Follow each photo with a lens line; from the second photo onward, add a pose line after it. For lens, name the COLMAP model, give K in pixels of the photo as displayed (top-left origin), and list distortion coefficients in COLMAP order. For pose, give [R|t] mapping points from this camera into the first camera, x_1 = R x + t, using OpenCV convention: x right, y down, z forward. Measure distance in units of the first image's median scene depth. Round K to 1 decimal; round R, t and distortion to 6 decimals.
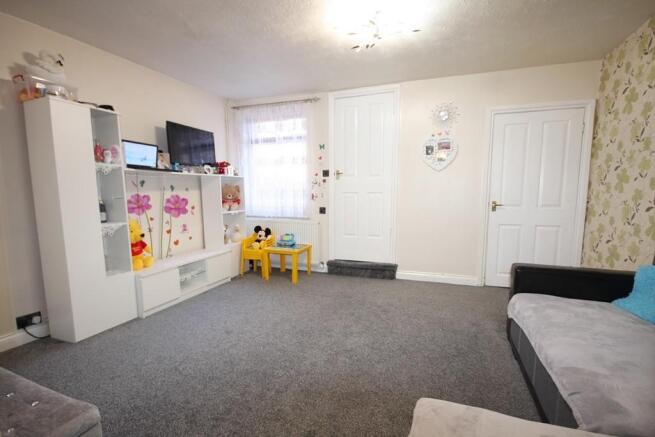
lens RADIAL K [[305.0, 0, 331.4], [0, 305.0, 227.9], [0, 0, 1]] dist [0.000830, -0.000160]
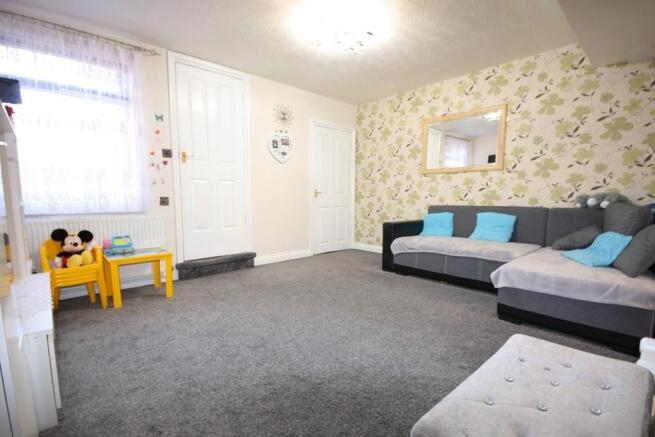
lens RADIAL K [[305.0, 0, 331.4], [0, 305.0, 227.9], [0, 0, 1]] dist [0.000830, -0.000160]
pose [[0.457758, -0.089990, 0.884511, -0.555659], [0.108730, 0.993063, 0.044763, 0.022862], [-0.882403, 0.075683, 0.464367, 0.290182]]
